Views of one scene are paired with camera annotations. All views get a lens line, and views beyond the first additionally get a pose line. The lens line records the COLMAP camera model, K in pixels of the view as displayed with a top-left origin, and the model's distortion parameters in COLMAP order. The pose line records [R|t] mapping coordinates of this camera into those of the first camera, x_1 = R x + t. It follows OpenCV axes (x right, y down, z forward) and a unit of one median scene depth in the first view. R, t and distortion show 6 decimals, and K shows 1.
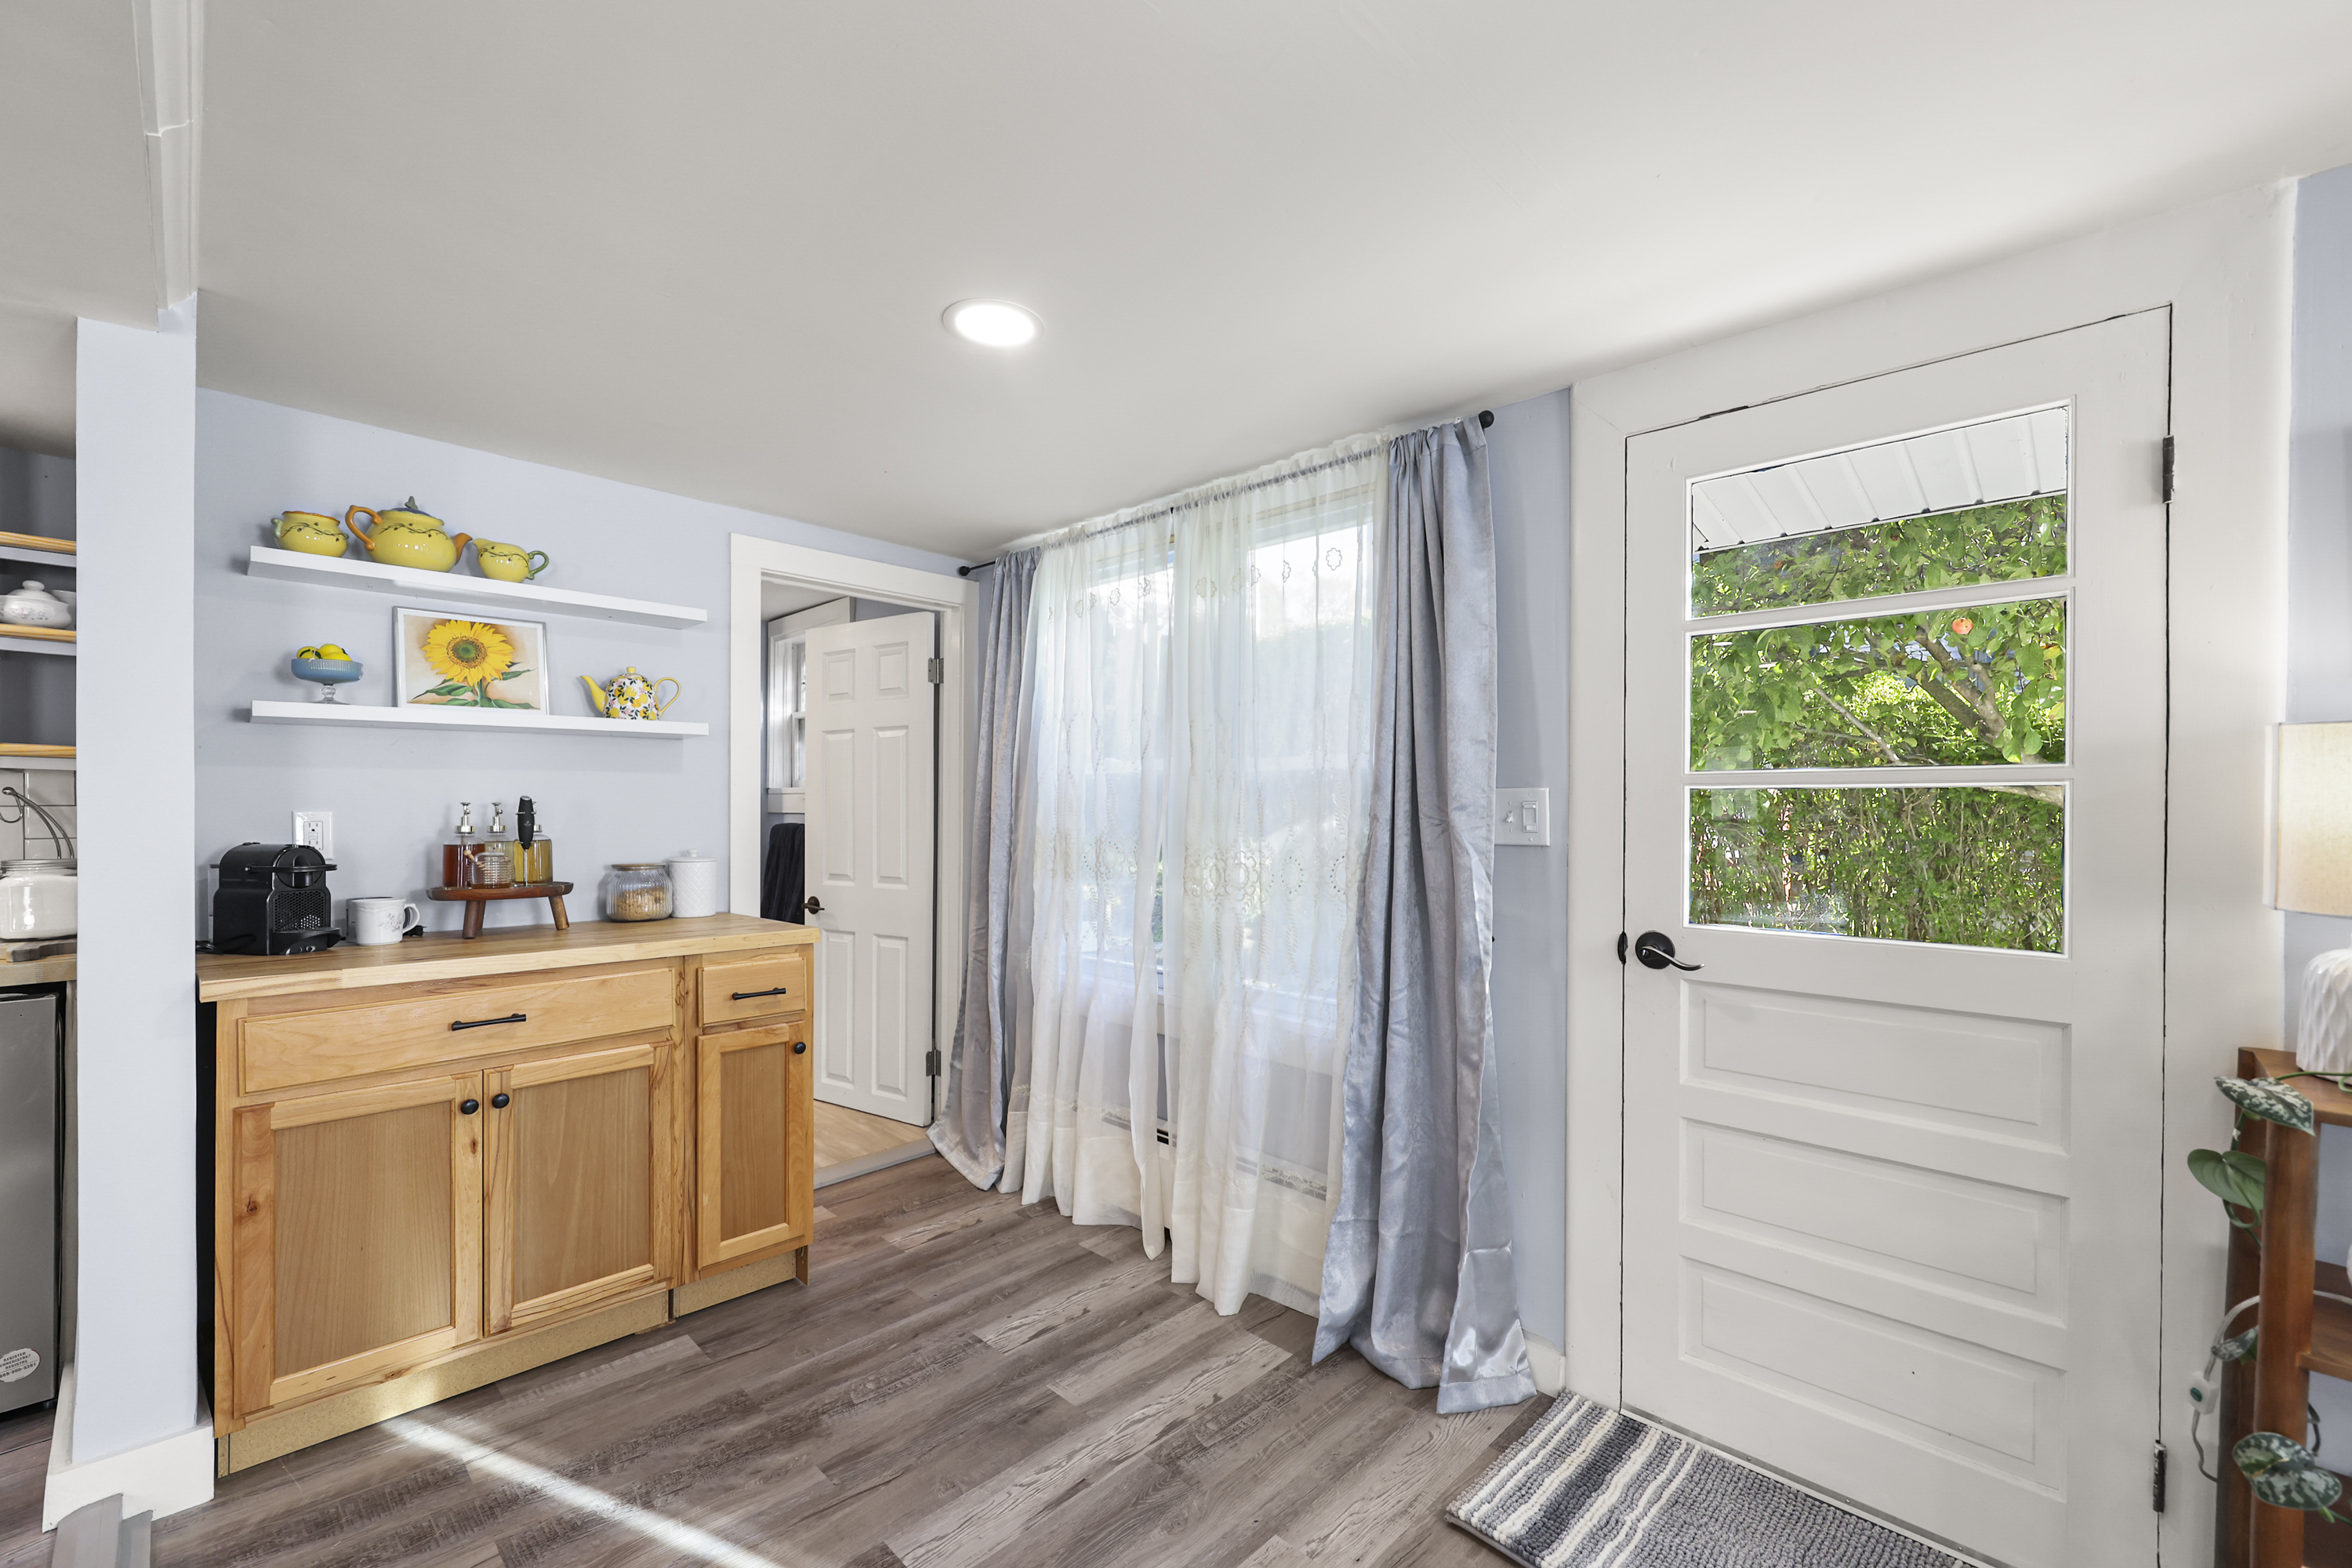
lens RADIAL K [[966.0, 0, 1188.4], [0, 966.0, 813.3], [0, 0, 1]] dist [0.000752, 0.000038]
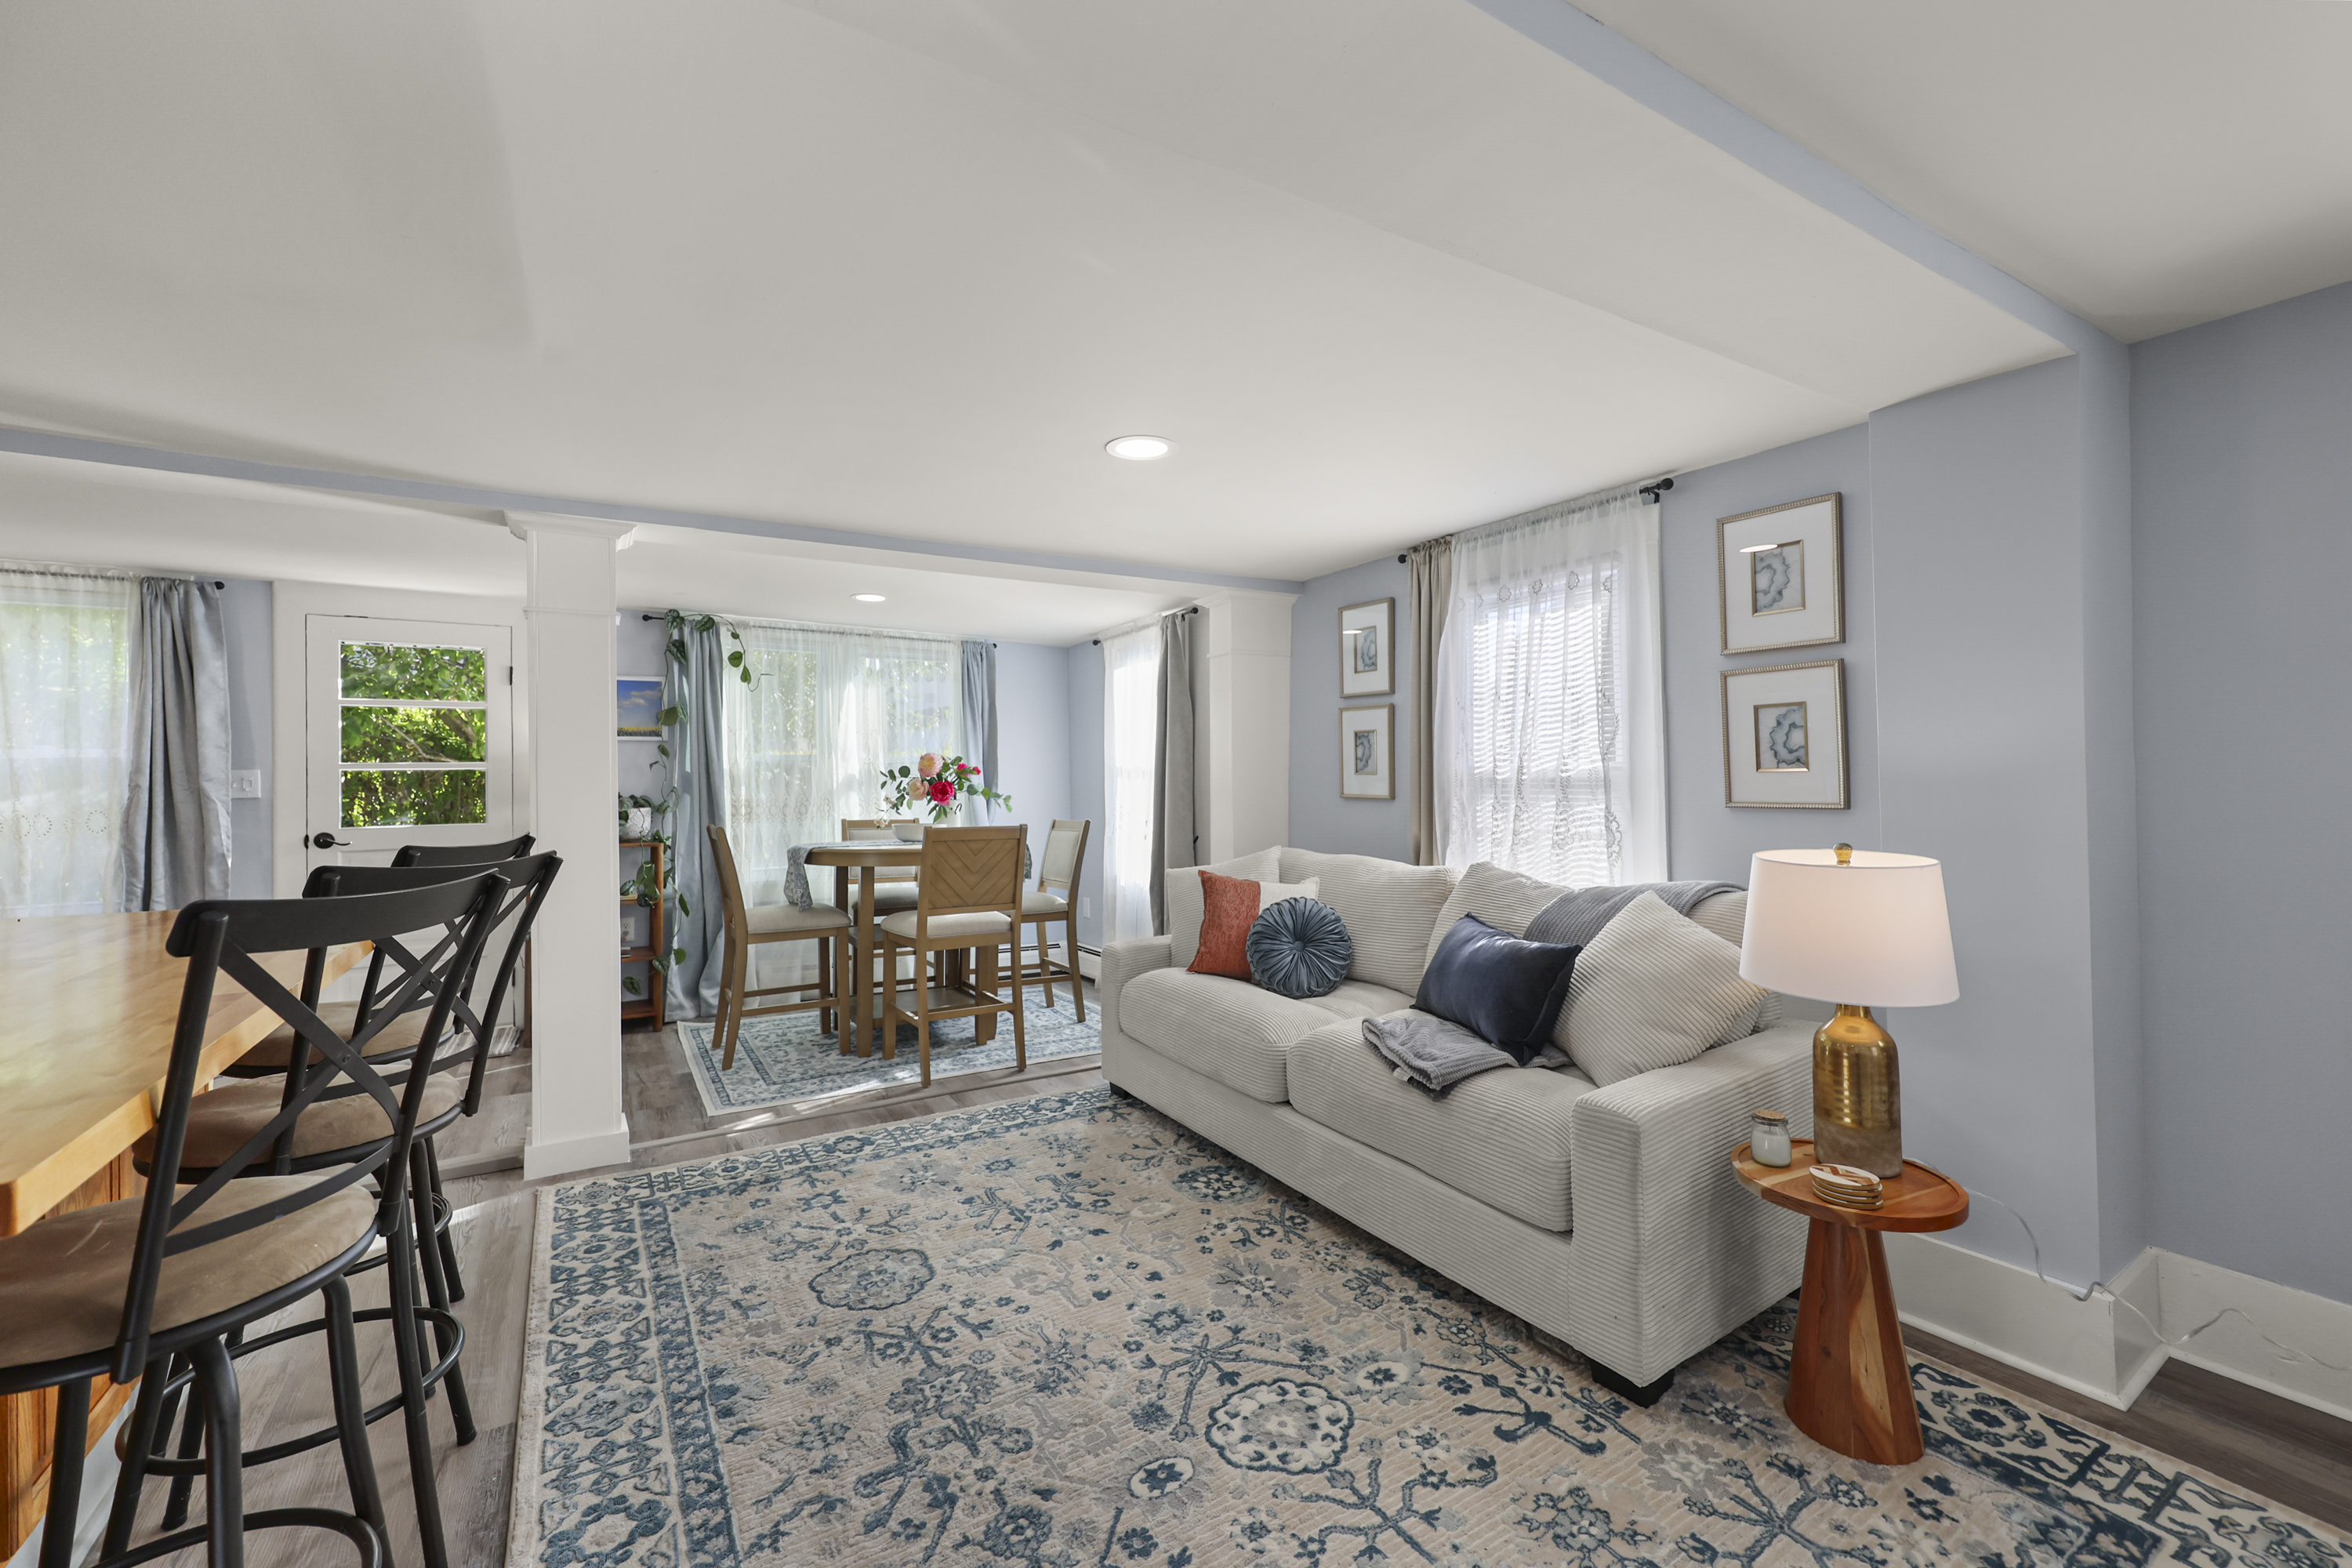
lens RADIAL K [[955.9, 0, 1173.4], [0, 955.9, 758.6], [0, 0, 1]] dist [-0.000903, -0.000085]
pose [[0.254689, 0.008623, 0.966984, -0.925347], [0.023758, 0.999603, -0.015171, 0.023169], [-0.966731, 0.026838, 0.254383, -1.181530]]
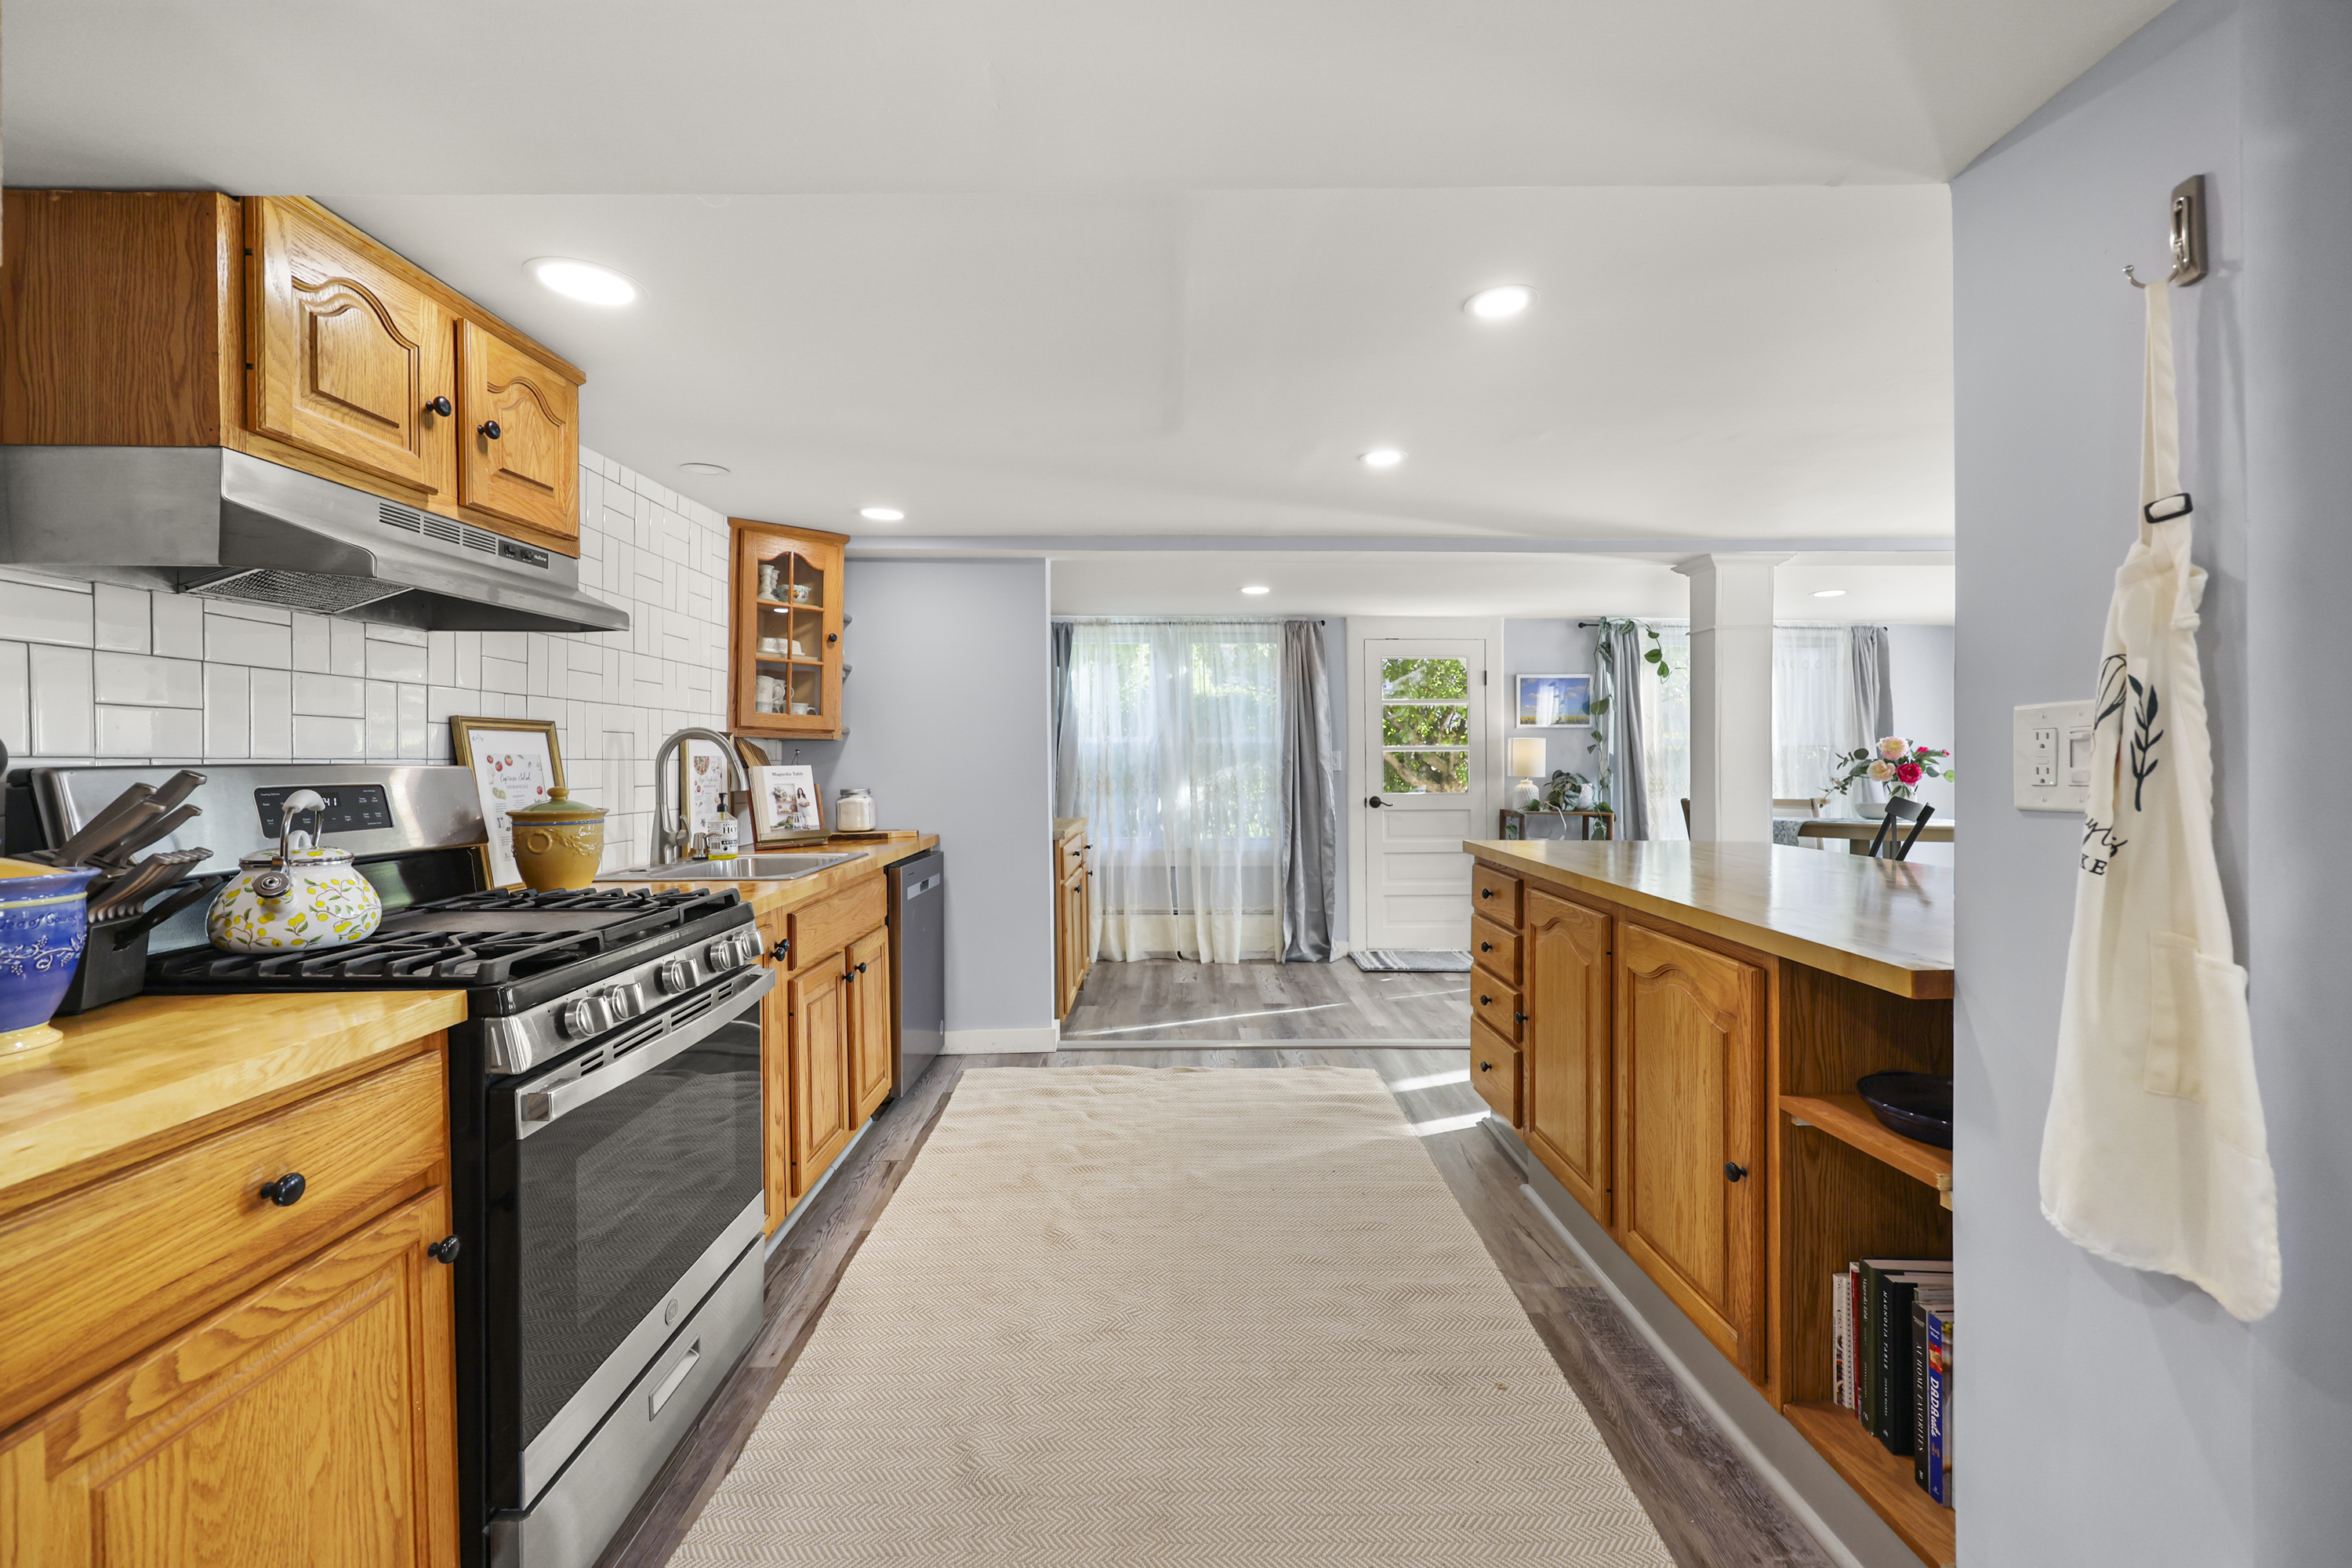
lens RADIAL K [[952.9, 0, 1179.2], [0, 952.9, 763.7], [0, 0, 1]] dist [0.001265, 0.000000]
pose [[0.714645, -0.008022, 0.699441, -1.678335], [0.015041, 0.999879, -0.003901, 0.013938], [-0.699325, 0.013308, 0.714680, -0.611574]]
